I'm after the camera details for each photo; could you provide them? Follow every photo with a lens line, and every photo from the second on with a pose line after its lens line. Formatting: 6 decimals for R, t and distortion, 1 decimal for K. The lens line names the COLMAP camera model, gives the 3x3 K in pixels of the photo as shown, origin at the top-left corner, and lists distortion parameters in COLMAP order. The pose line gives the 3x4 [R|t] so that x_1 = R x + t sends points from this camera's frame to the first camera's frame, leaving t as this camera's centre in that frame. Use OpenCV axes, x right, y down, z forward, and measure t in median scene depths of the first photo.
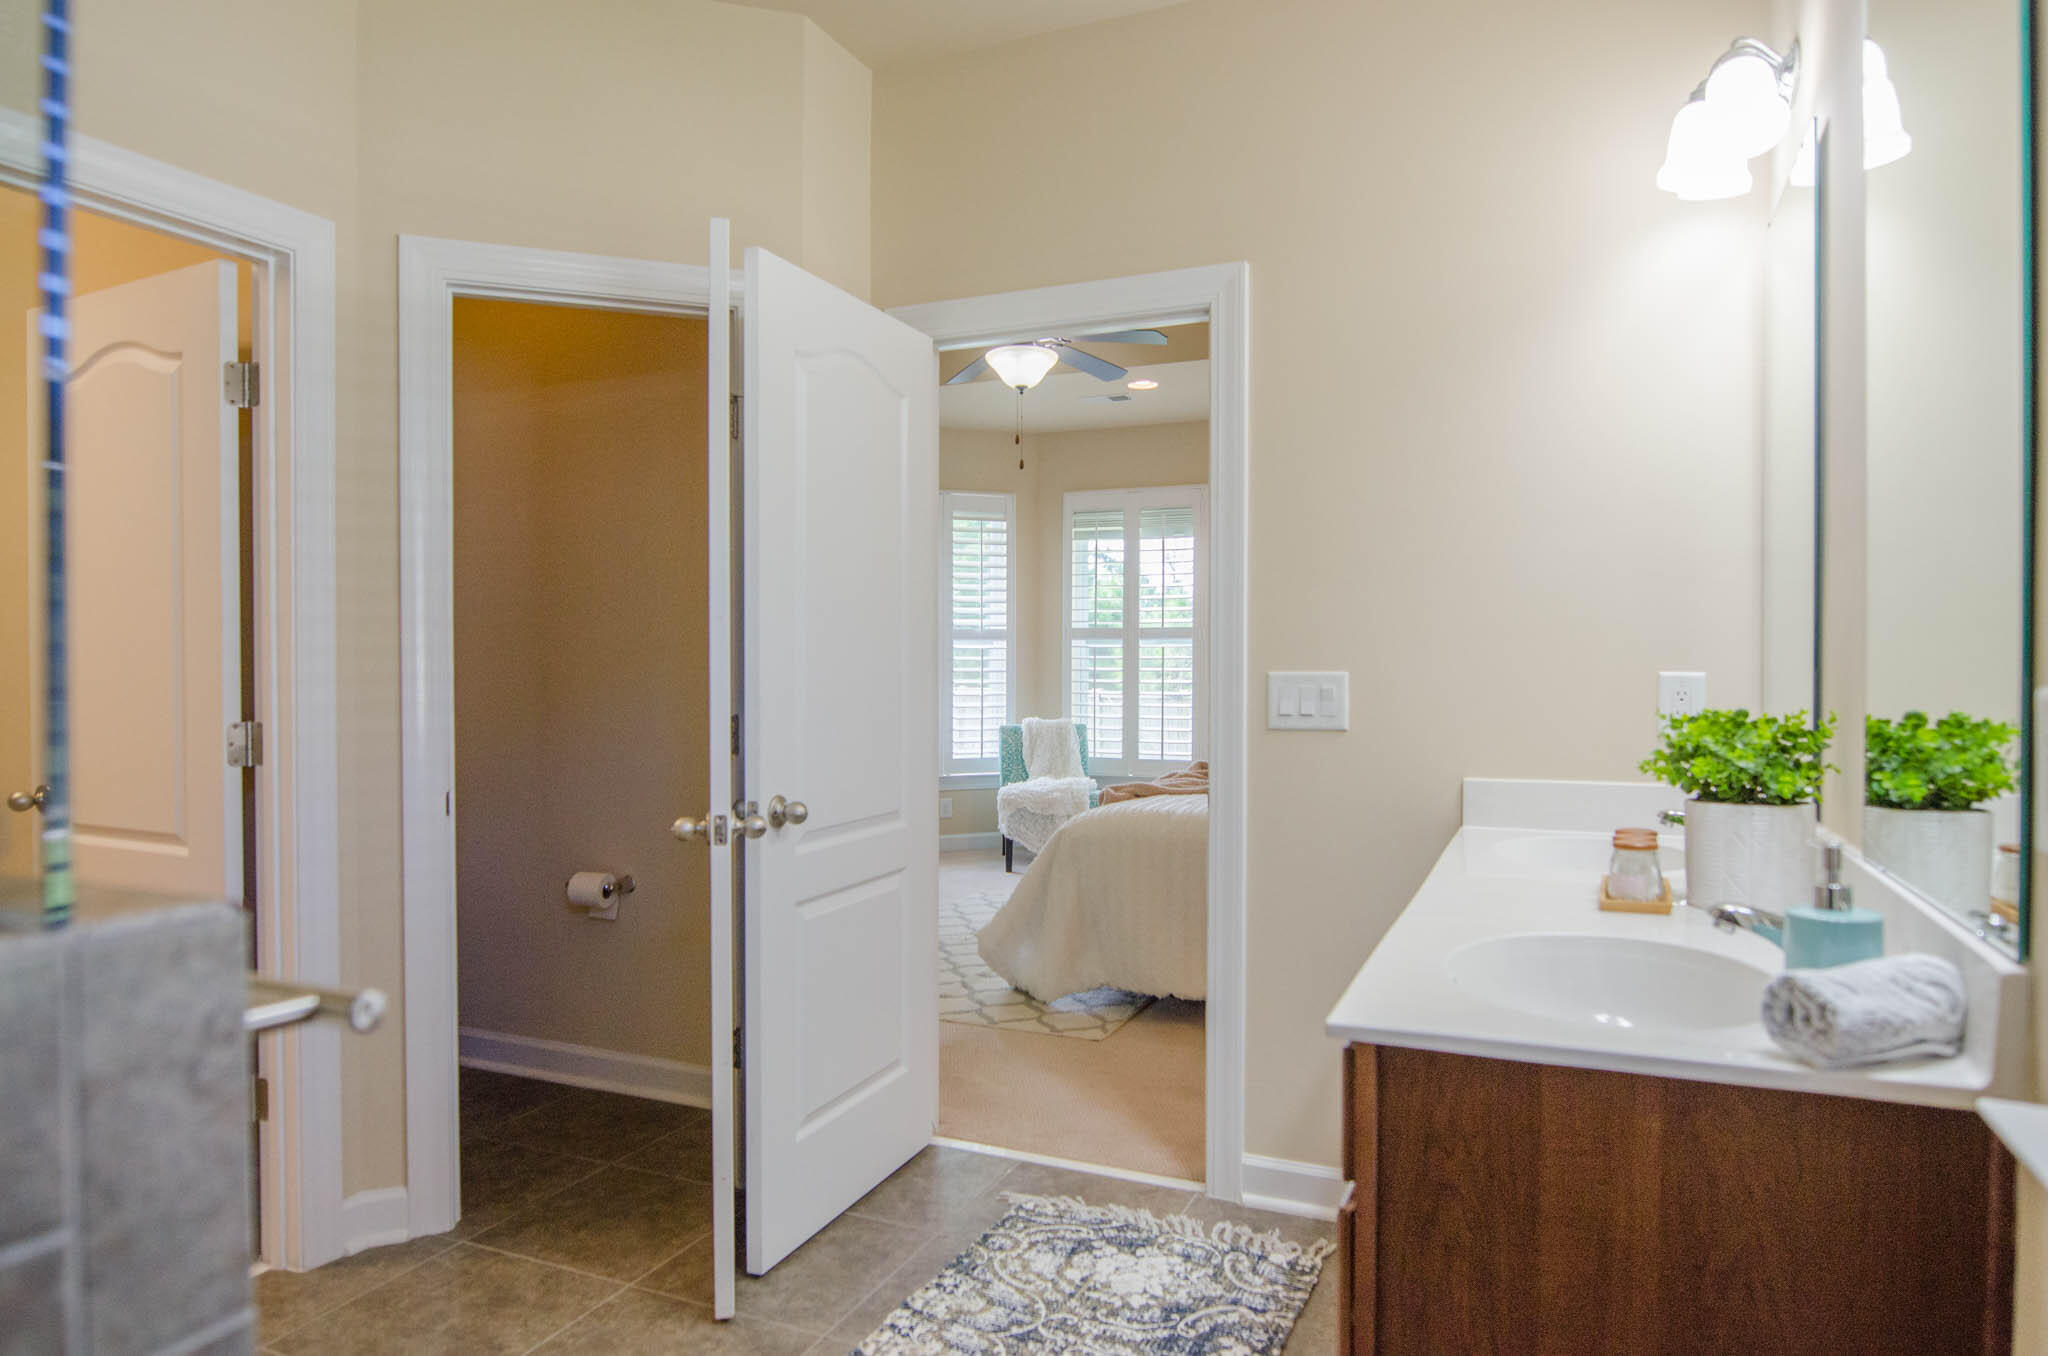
lens RADIAL K [[1234.9, 0, 1025.5], [0, 1234.9, 681.7], [0, 0, 1]] dist [-0.004565, -0.005426]
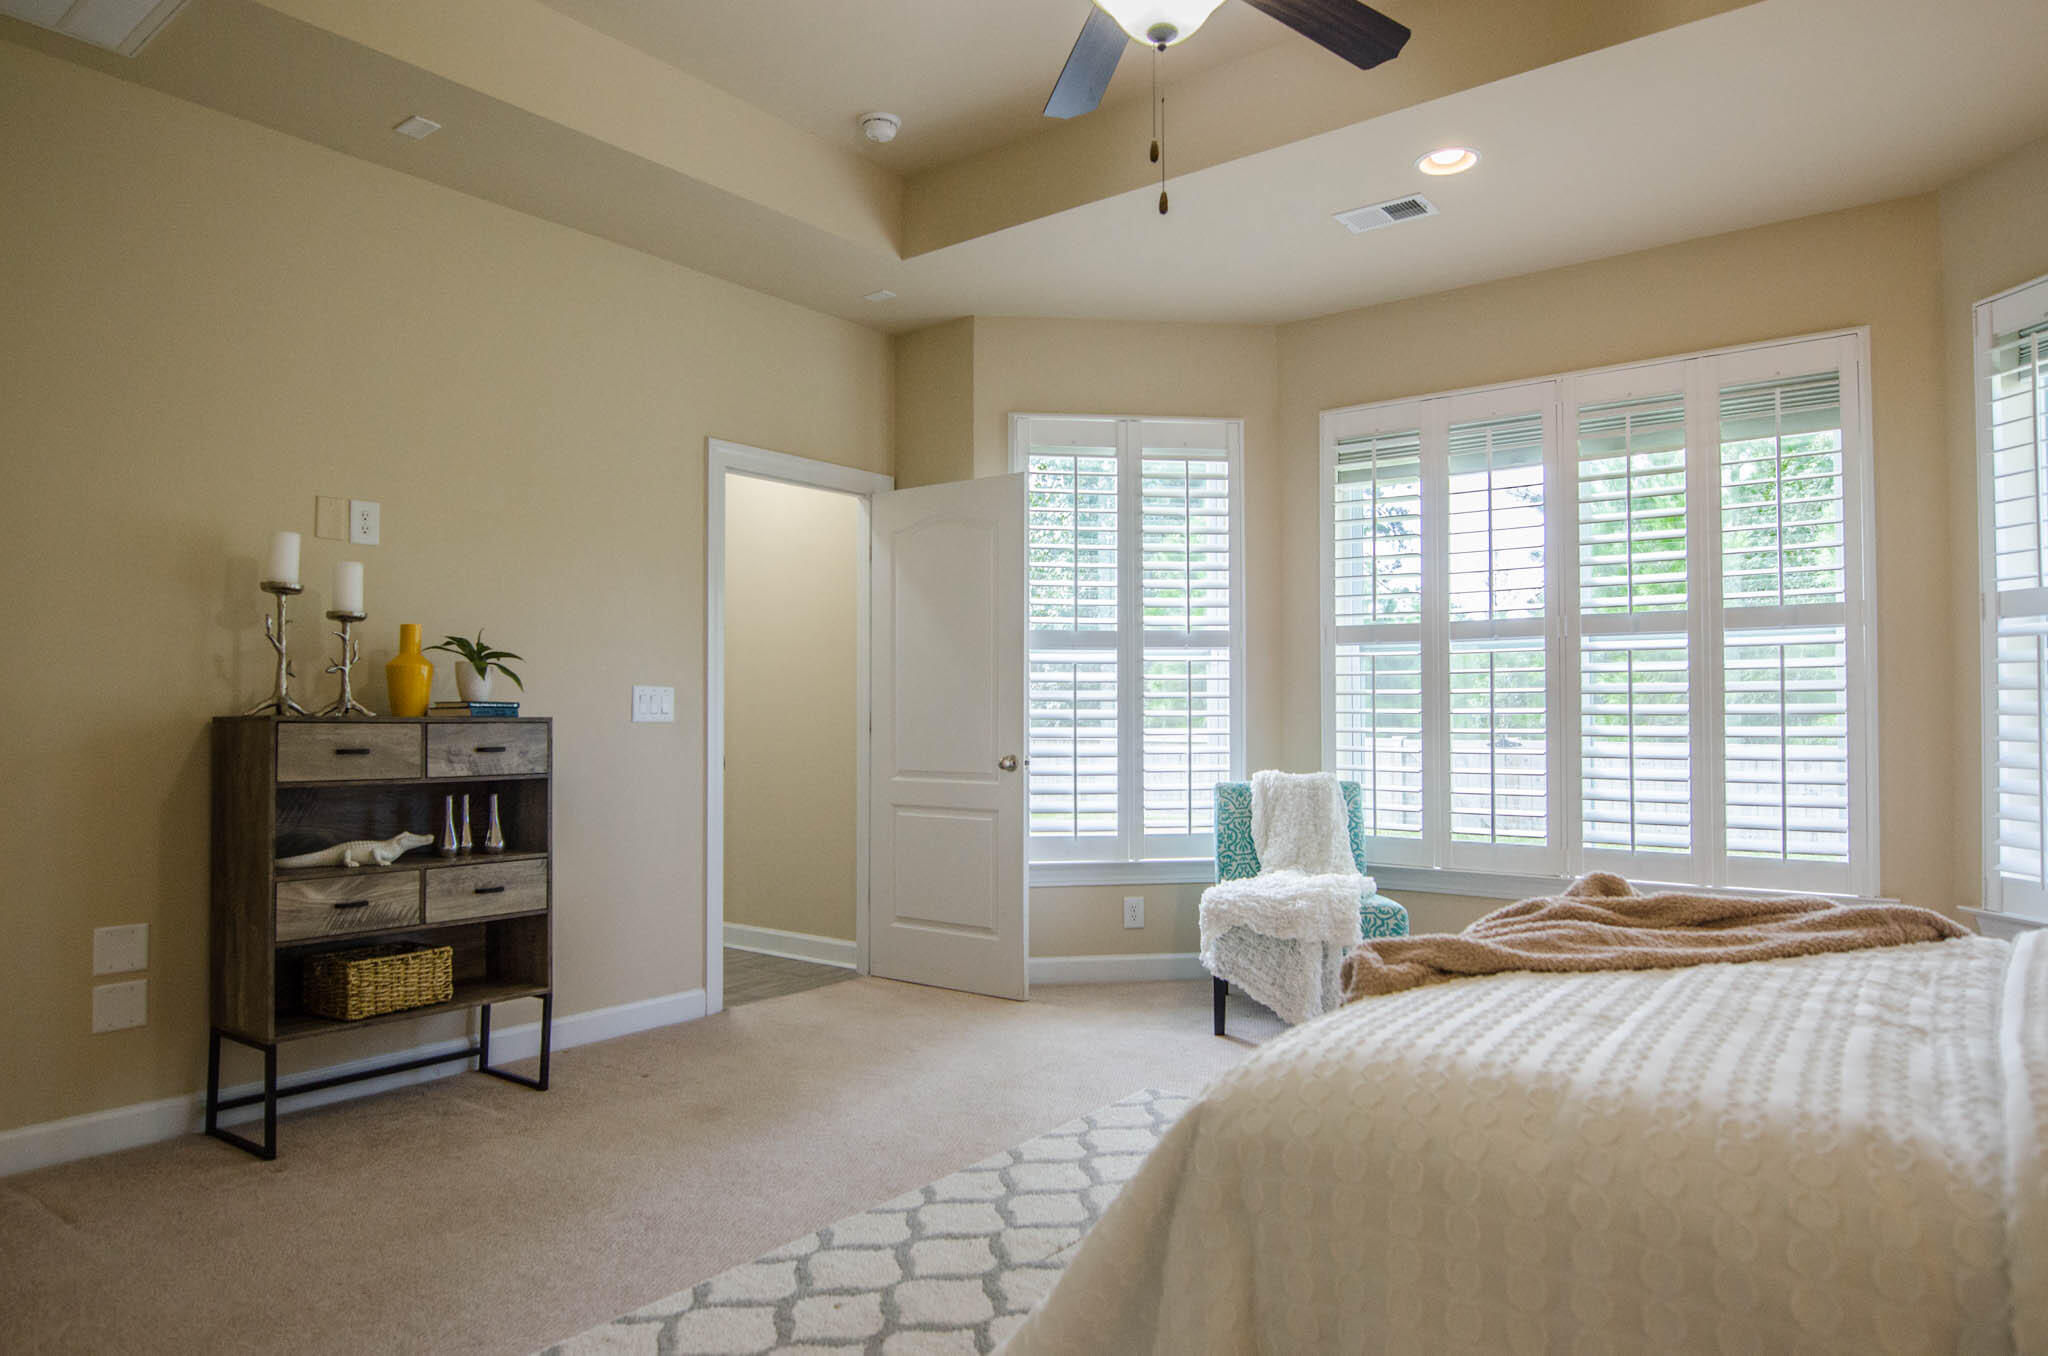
lens RADIAL K [[1255.6, 0, 1020.7], [0, 1255.6, 682.2], [0, 0, 1]] dist [-0.006673, -0.003068]
pose [[0.971065, -0.008038, -0.238681, 0.034932], [-0.001603, 0.999191, -0.040174, 0.010358], [0.238811, 0.039394, 0.970267, 0.359026]]
